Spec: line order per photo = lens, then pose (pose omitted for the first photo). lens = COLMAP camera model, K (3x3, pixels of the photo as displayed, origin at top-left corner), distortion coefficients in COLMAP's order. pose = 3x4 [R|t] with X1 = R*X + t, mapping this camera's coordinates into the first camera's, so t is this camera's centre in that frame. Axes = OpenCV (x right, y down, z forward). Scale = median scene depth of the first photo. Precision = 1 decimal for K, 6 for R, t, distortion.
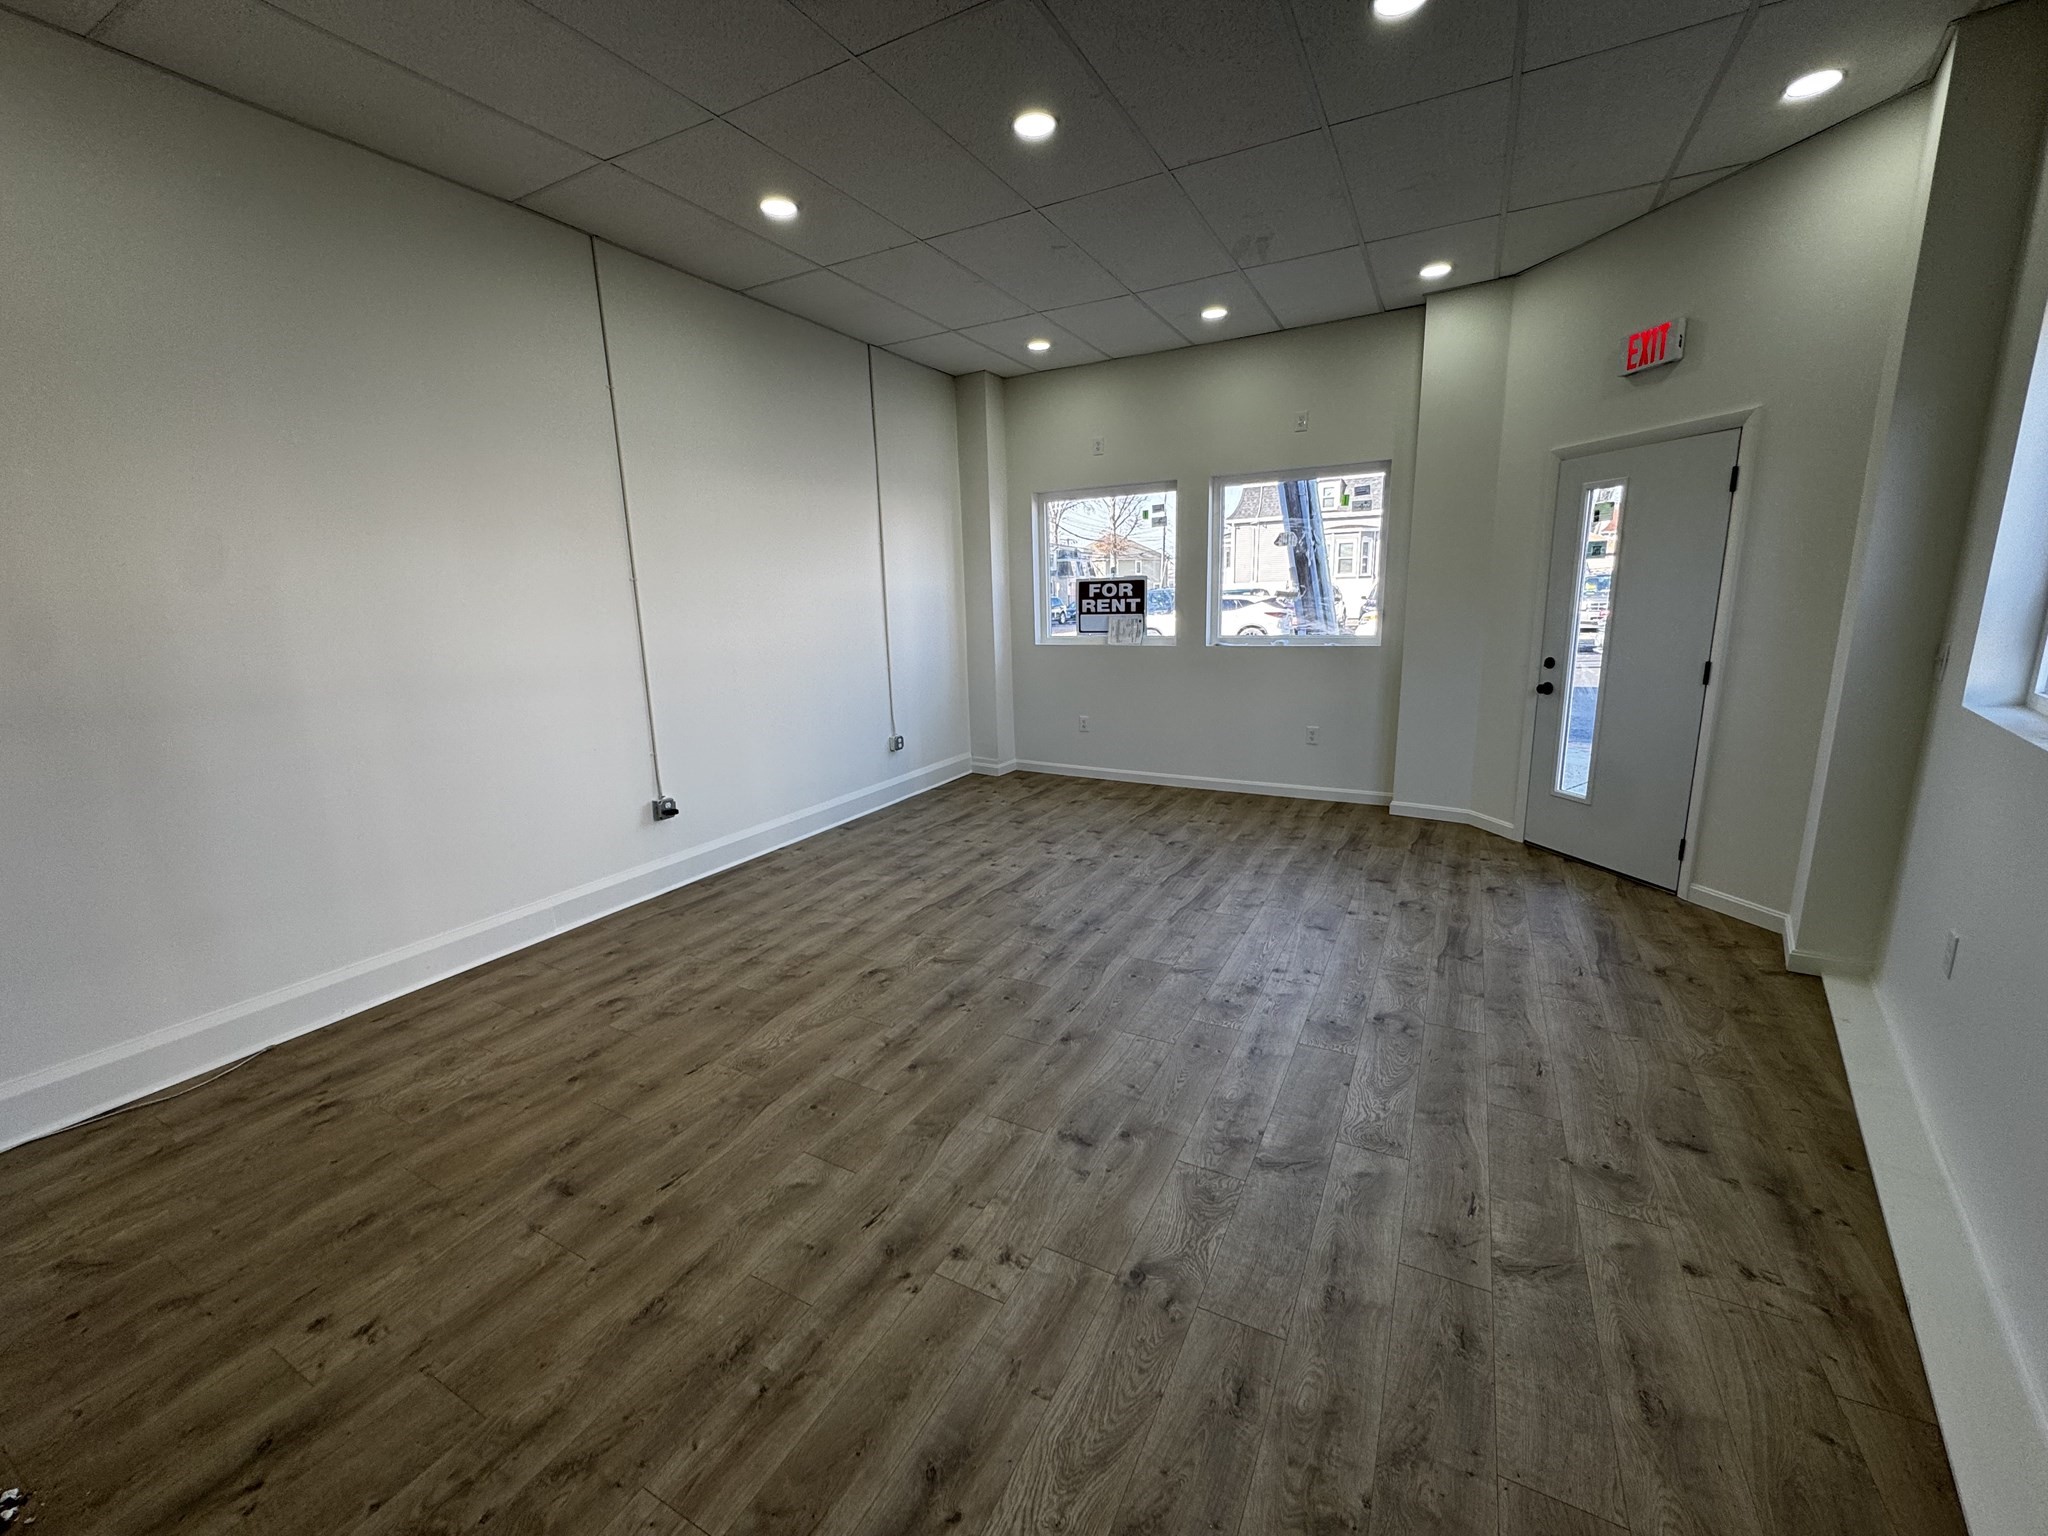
lens RADIAL K [[819.0, 0, 1022.9], [0, 819.0, 768.1], [0, 0, 1]] dist [-0.003545, 0.000323]
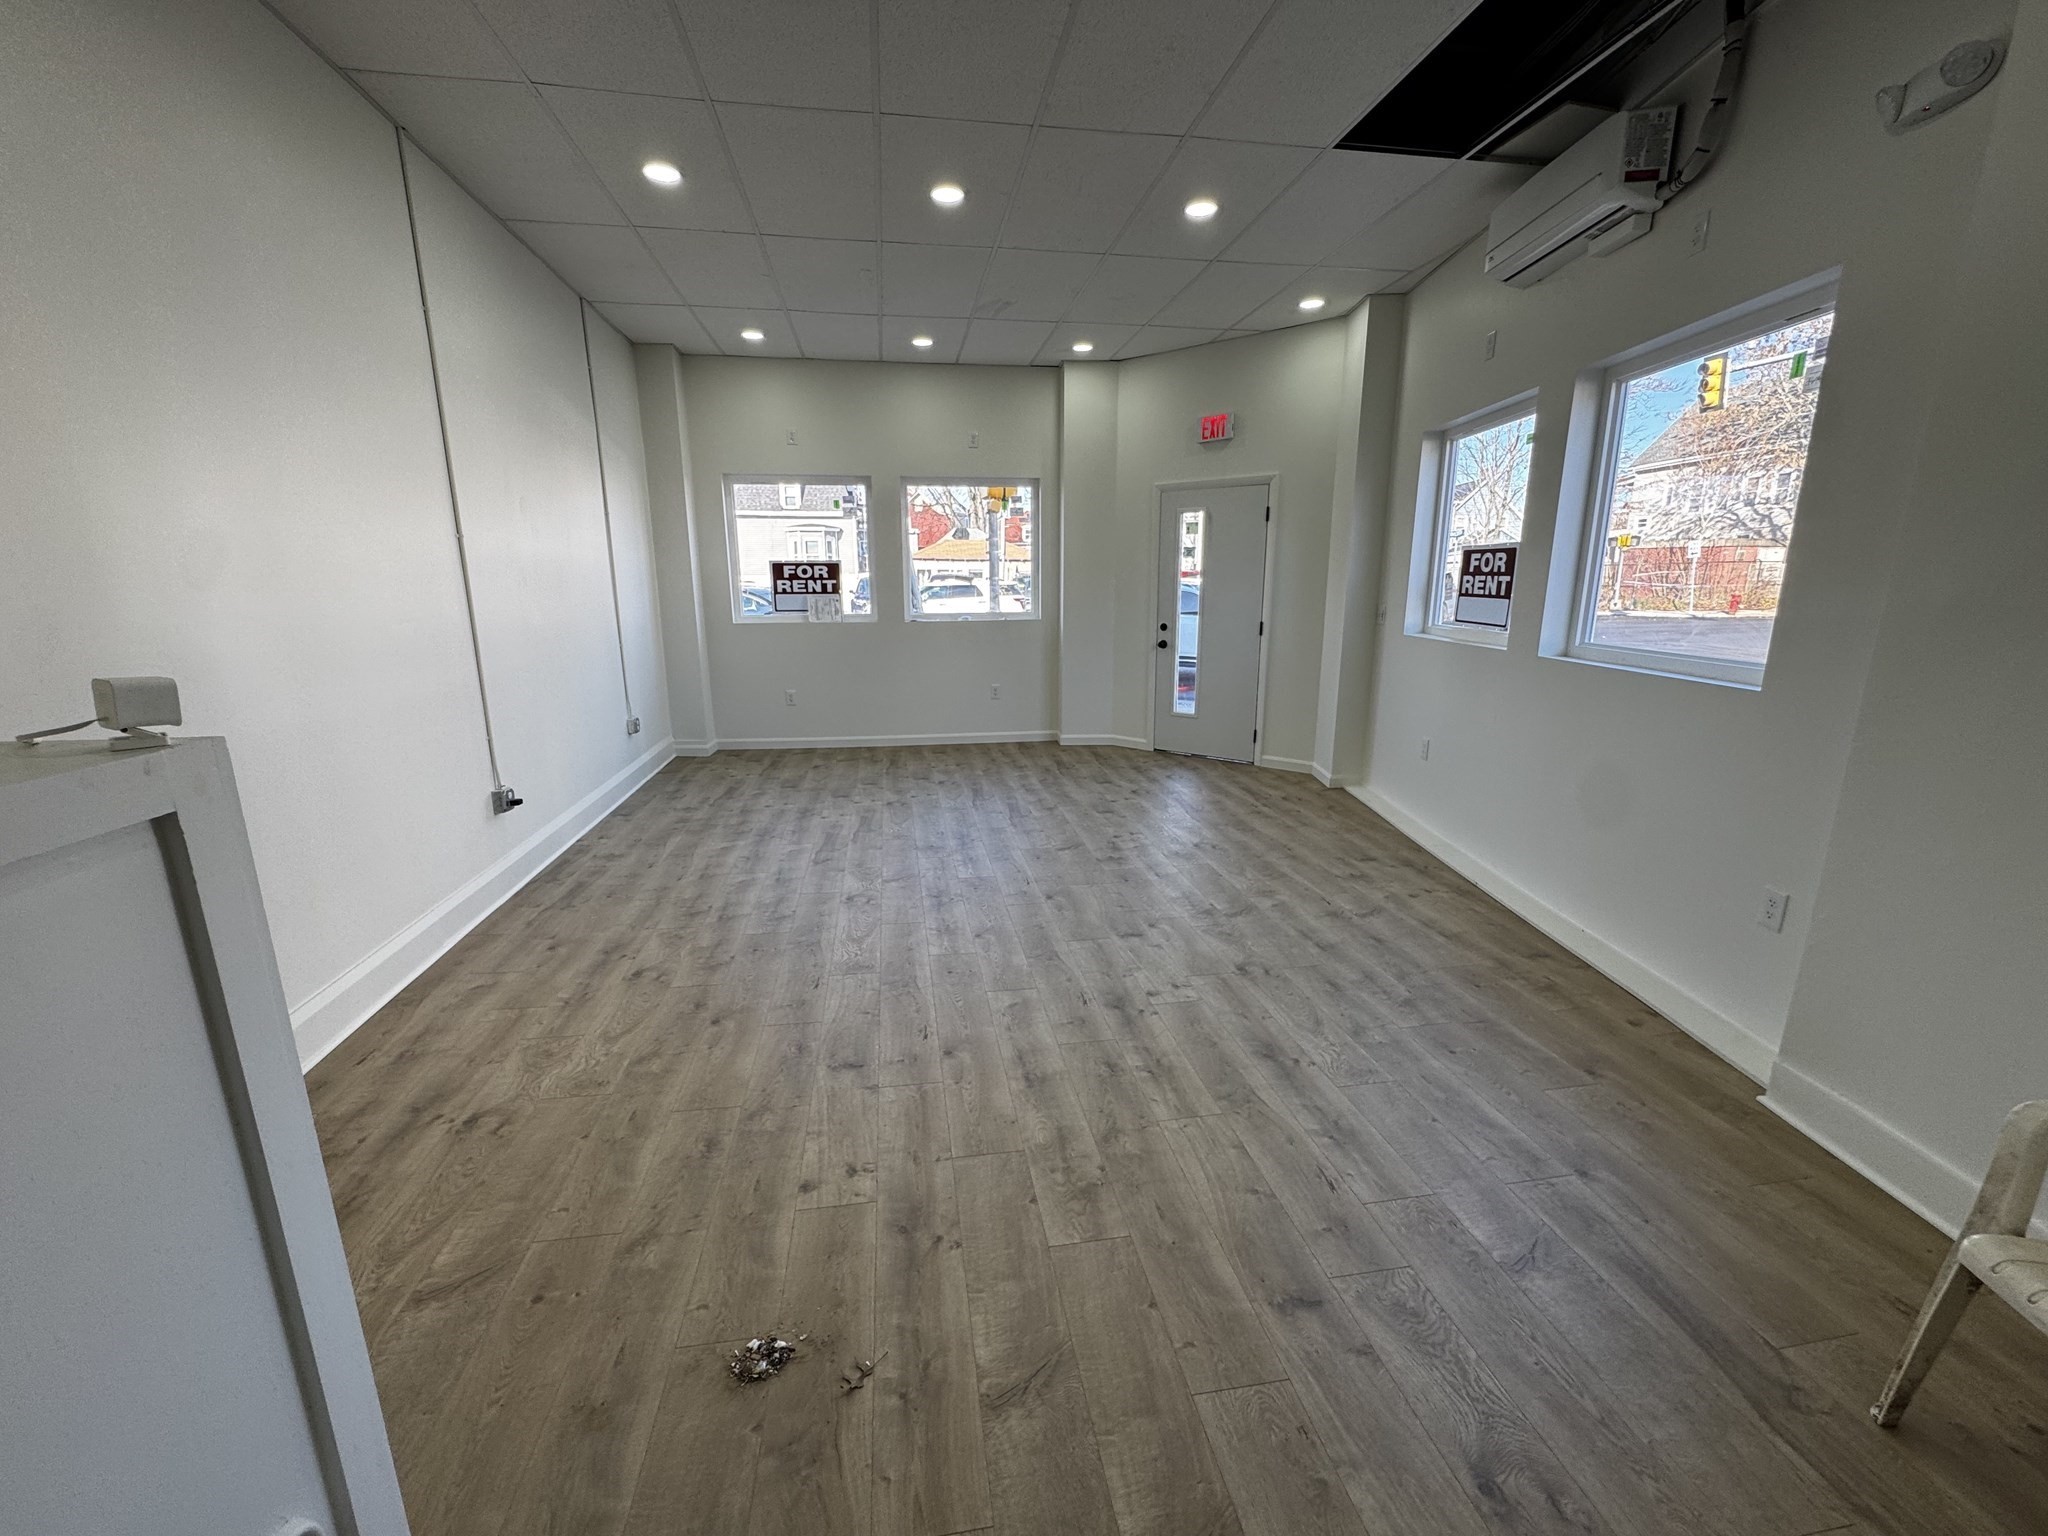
lens RADIAL K [[819.0, 0, 1022.9], [0, 819.0, 768.1], [0, 0, 1]] dist [-0.003545, 0.000323]
pose [[0.794295, -0.112265, 0.597070, -0.520688], [0.109633, 0.993131, 0.040887, 0.041114], [-0.597559, 0.032982, 0.801146, -0.040658]]
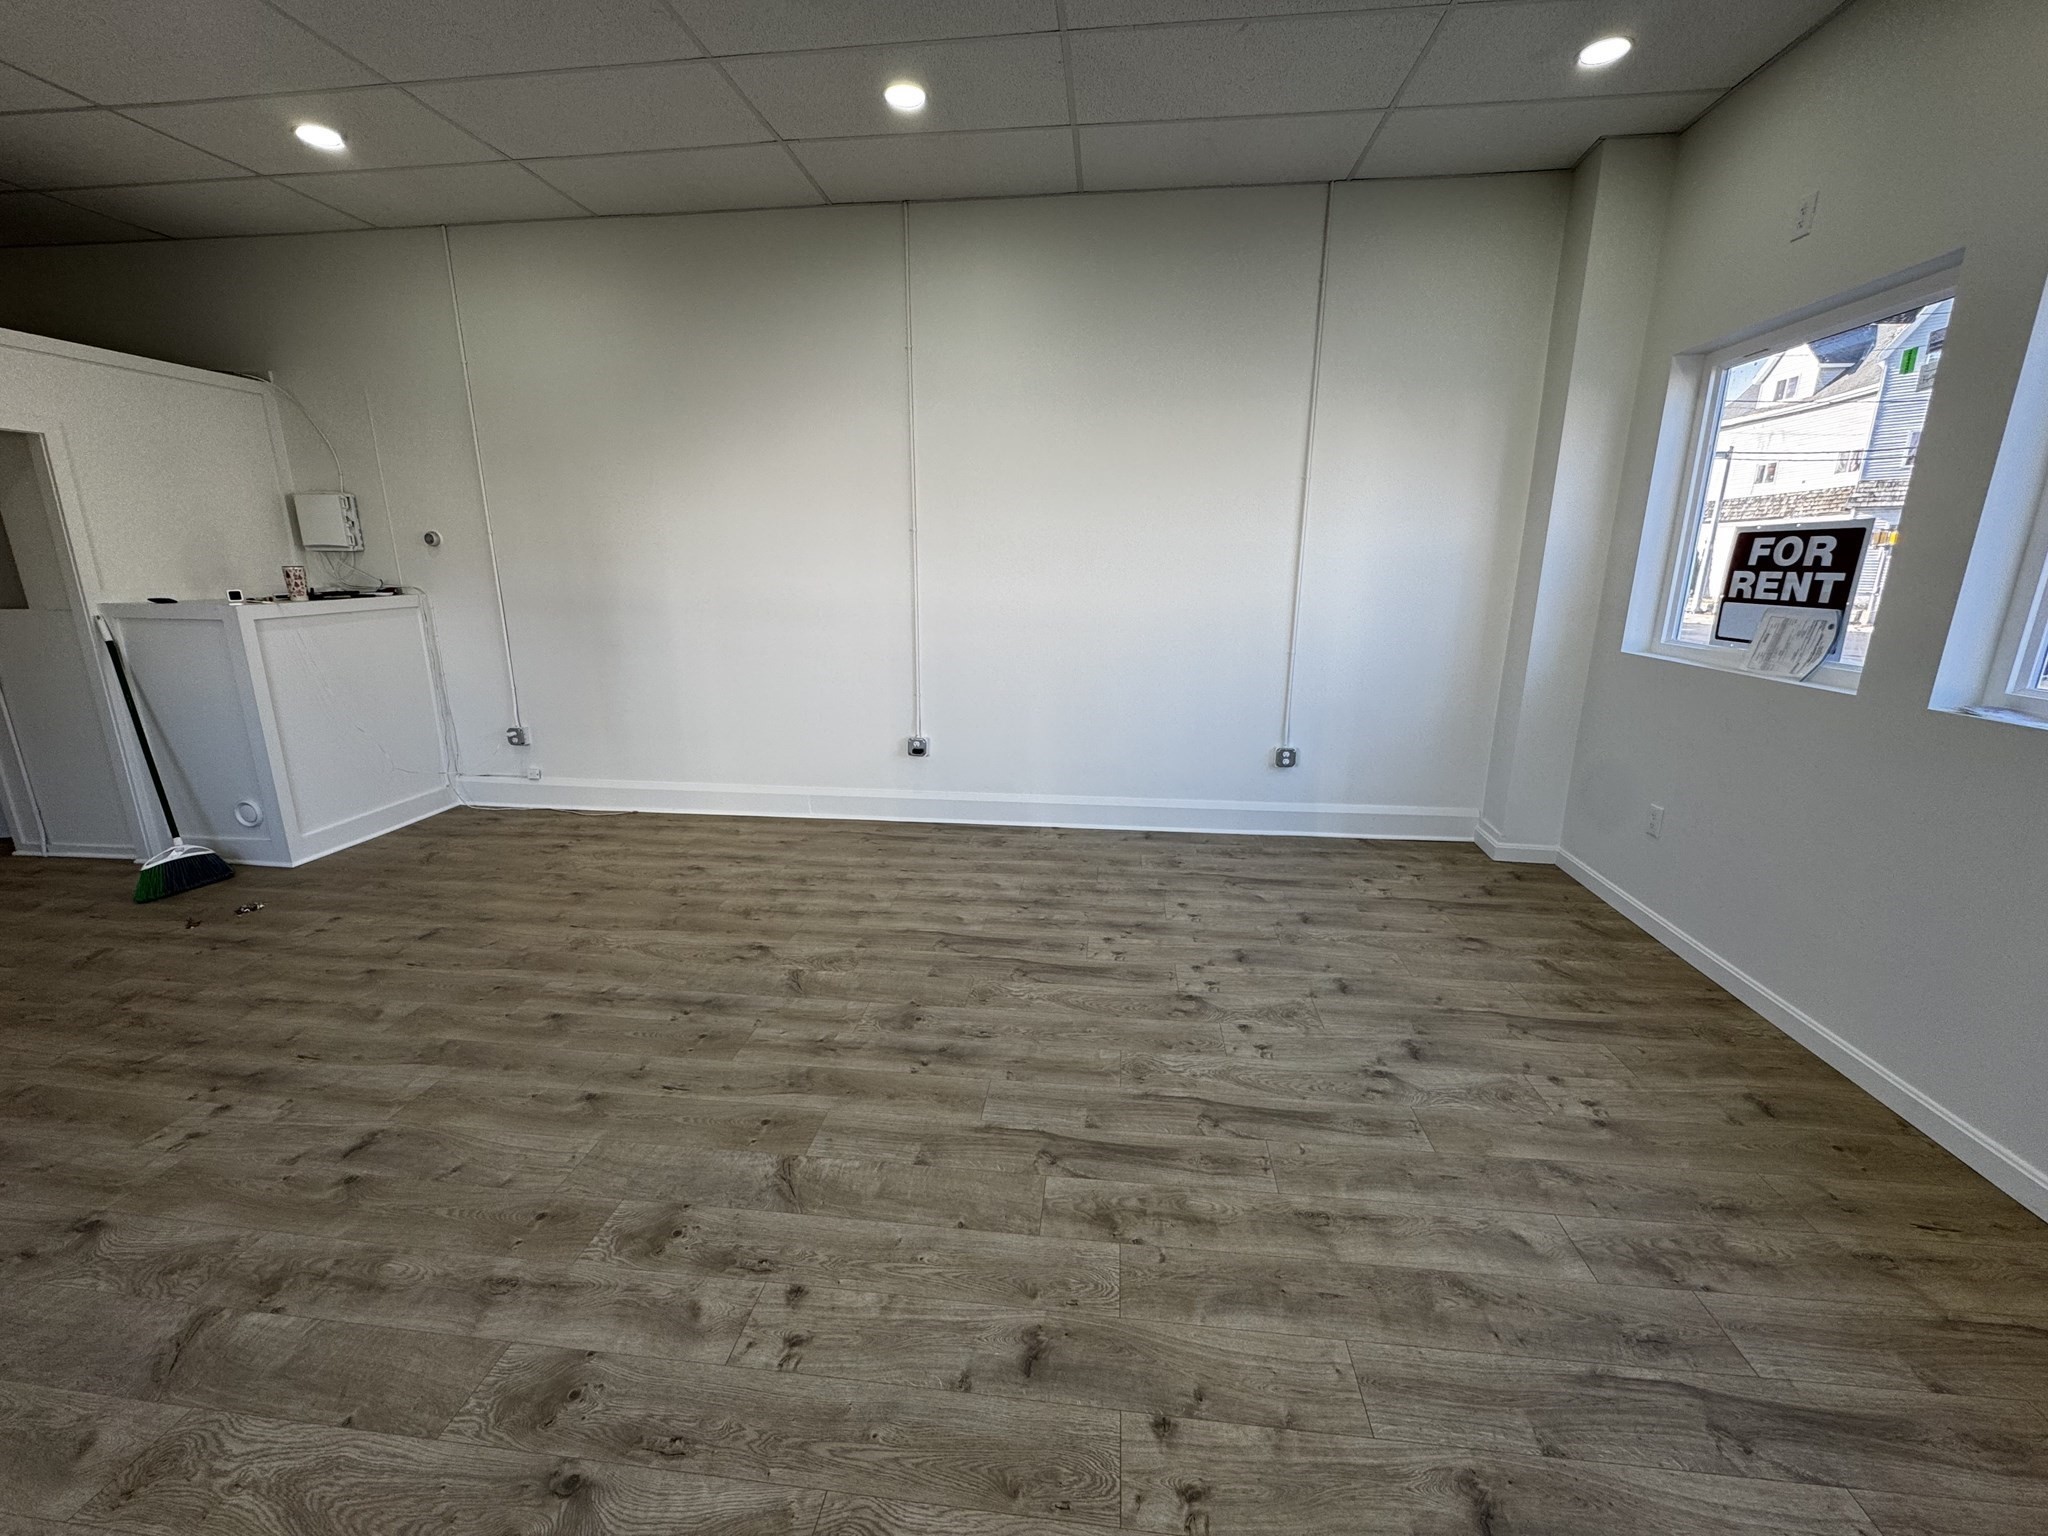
lens RADIAL K [[819.0, 0, 1022.9], [0, 819.0, 768.1], [0, 0, 1]] dist [-0.003545, 0.000323]
pose [[0.366716, 0.255548, -0.894547, 0.587062], [-0.206613, 0.959893, 0.189515, -0.157110], [0.907100, 0.115327, 0.404808, 0.699122]]
